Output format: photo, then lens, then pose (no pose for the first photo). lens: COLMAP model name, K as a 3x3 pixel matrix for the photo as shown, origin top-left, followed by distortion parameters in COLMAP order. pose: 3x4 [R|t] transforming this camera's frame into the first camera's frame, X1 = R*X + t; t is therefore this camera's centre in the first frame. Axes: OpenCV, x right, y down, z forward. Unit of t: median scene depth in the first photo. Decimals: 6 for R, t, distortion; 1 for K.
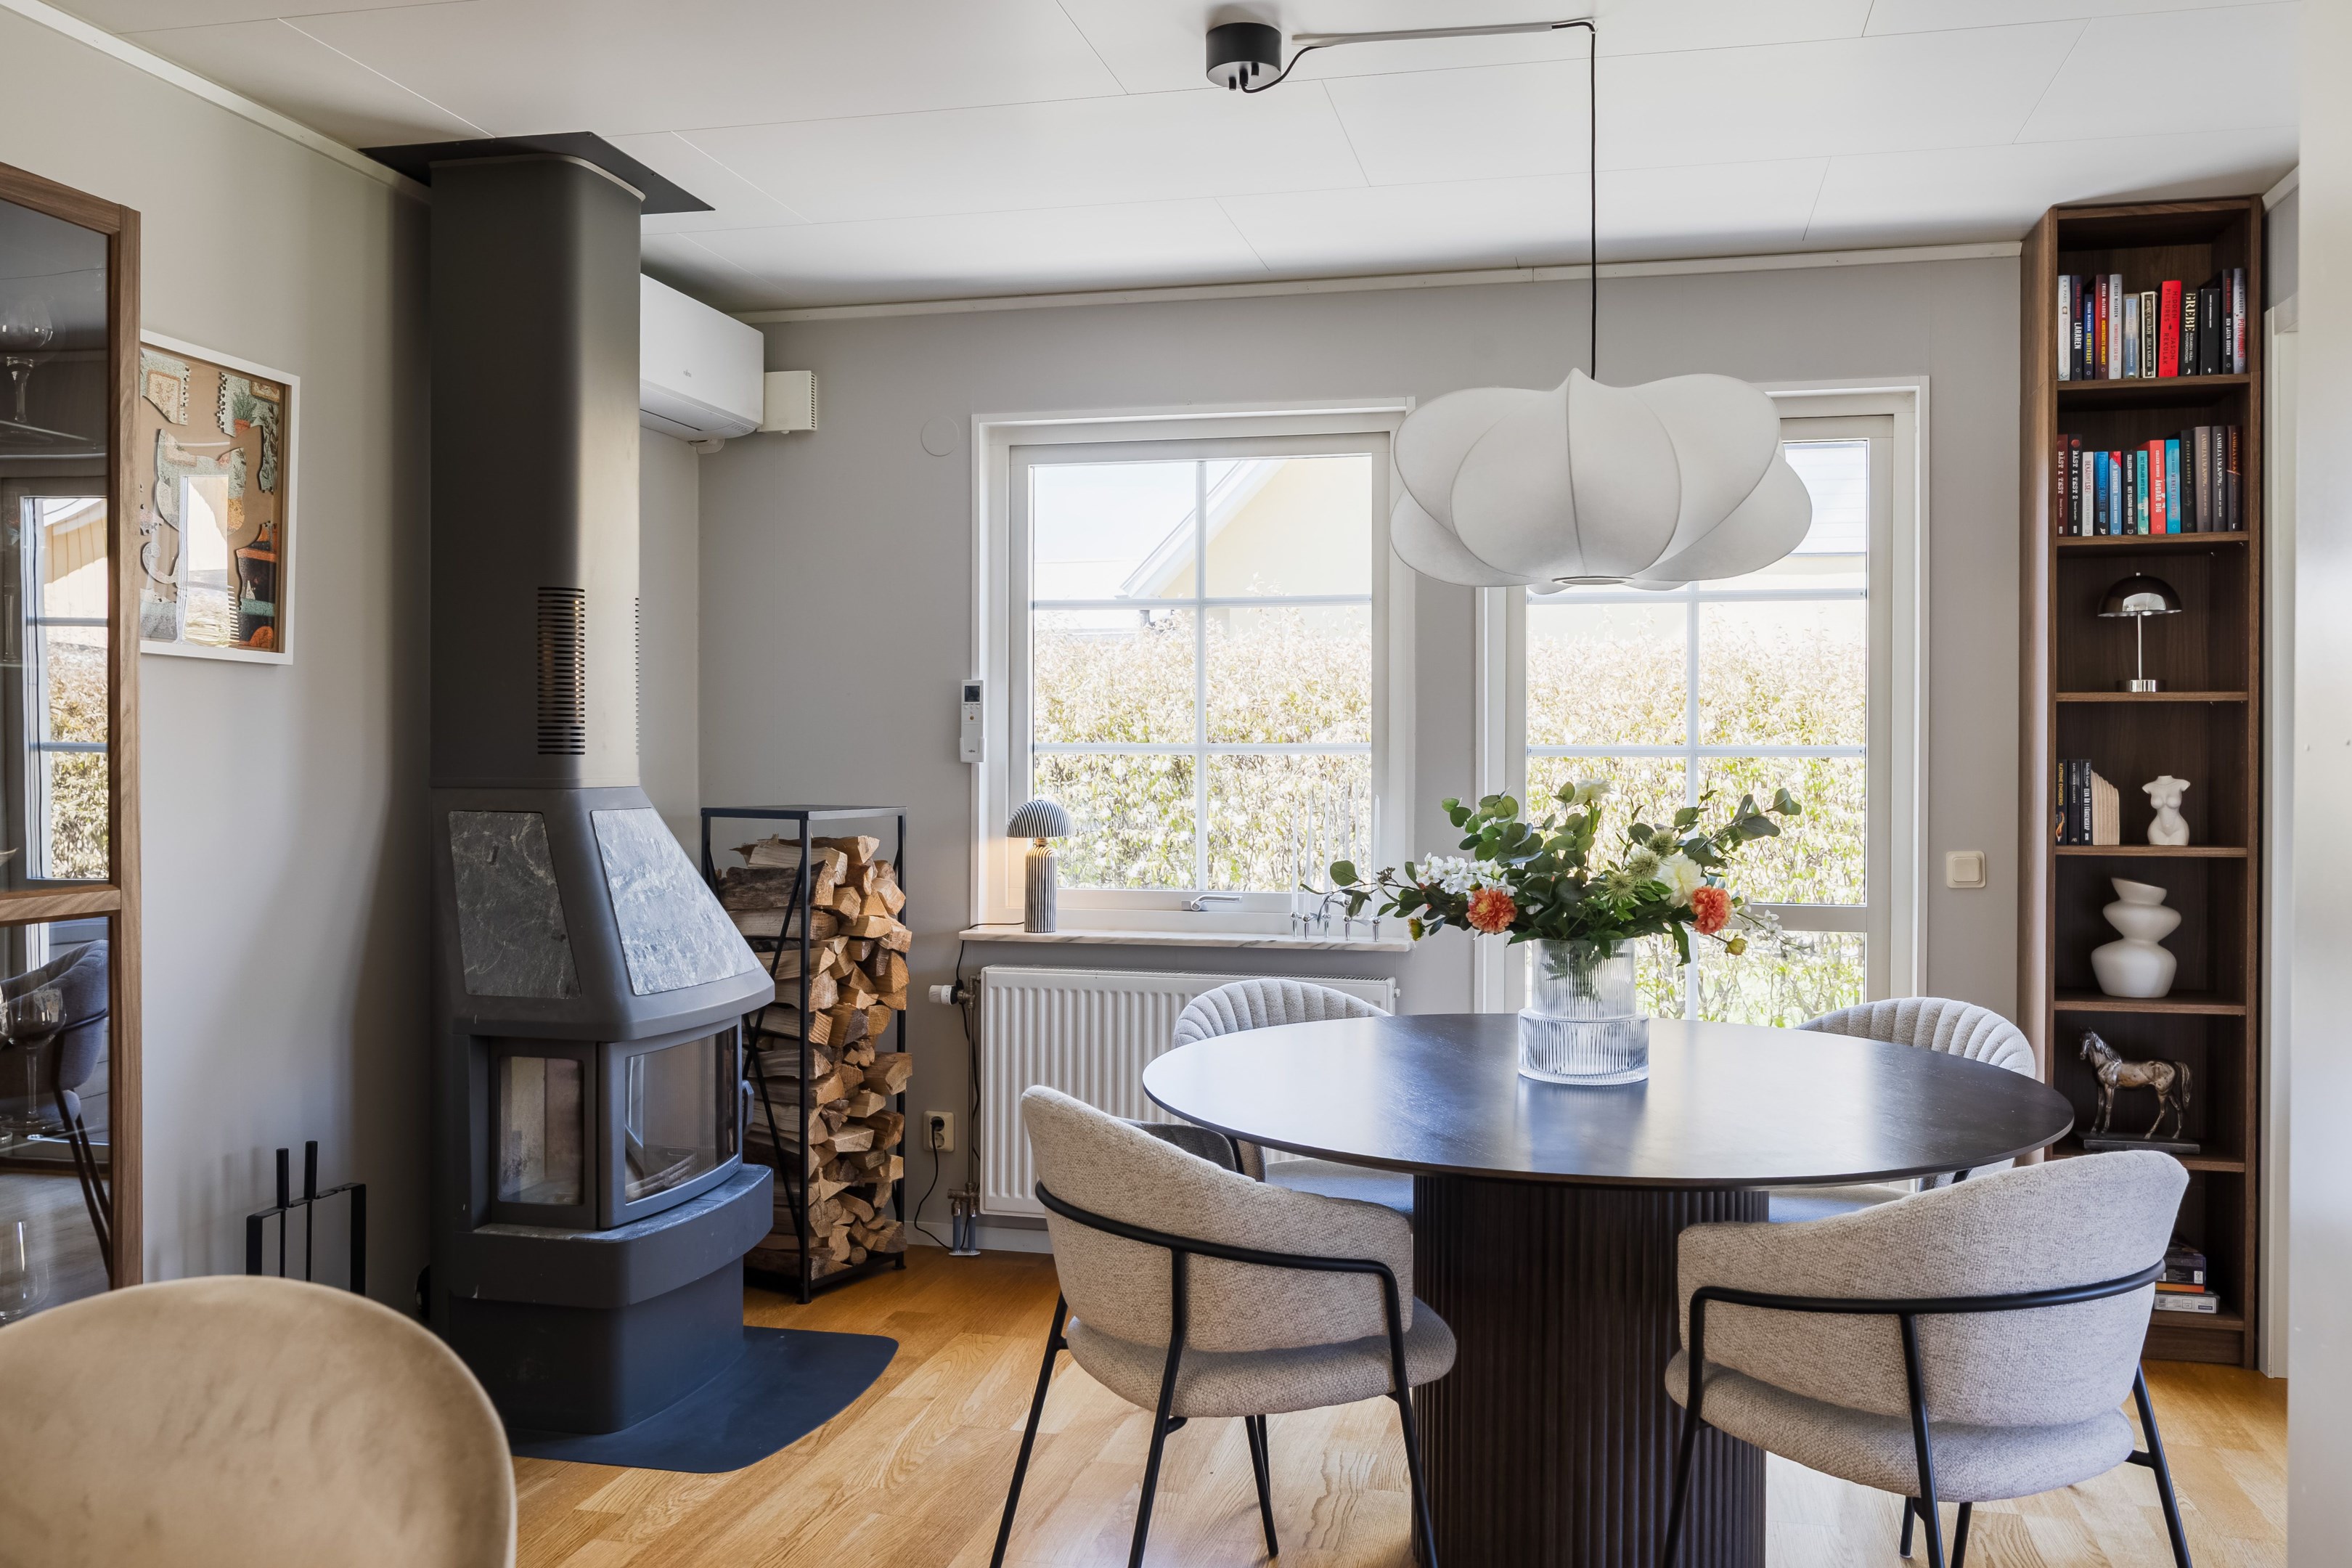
lens RADIAL K [[1779.5, 0, 1176.0], [0, 1779.5, 784.0], [0, 0, 1]] dist [-0.046256, -0.000040]
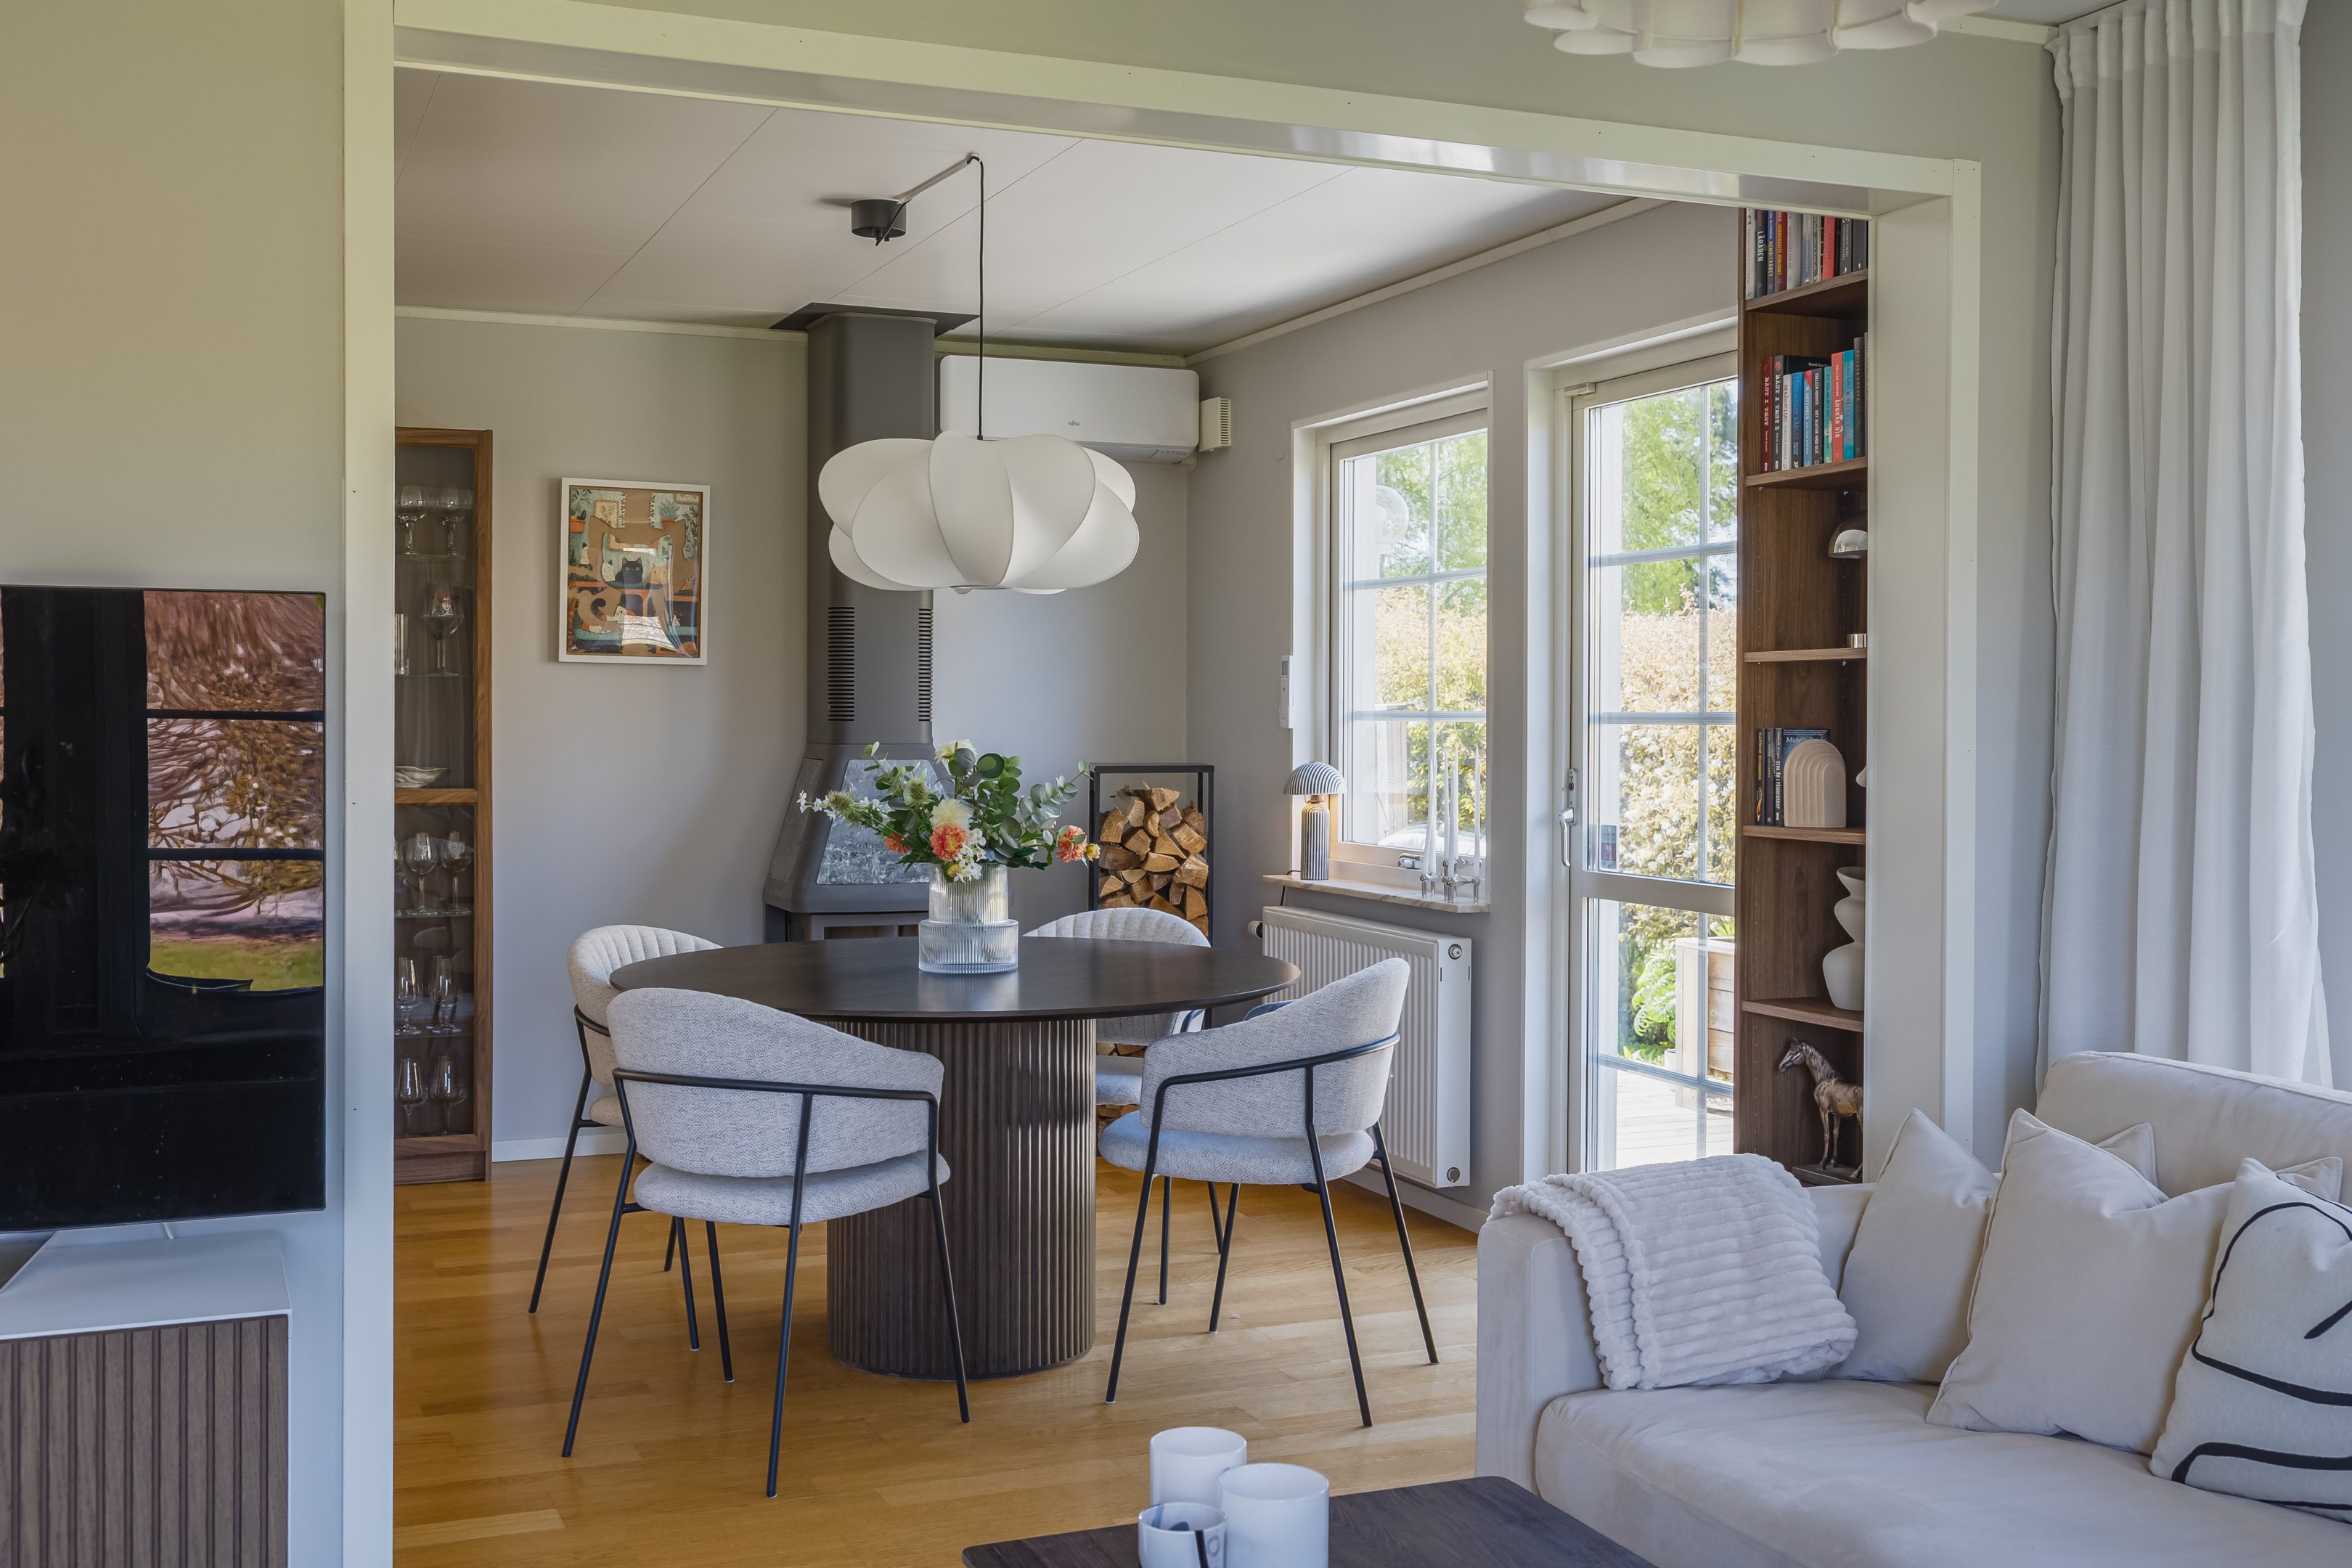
lens RADIAL K [[2364.9, 0, 1176.0], [0, 2364.9, 784.0], [0, 0, 1]] dist [0.005136, 0.001084]
pose [[0.583565, 0.022221, -0.811762, 1.300299], [-0.017736, 0.999736, 0.014617, 0.002062], [0.811873, 0.005868, 0.583805, 0.069004]]
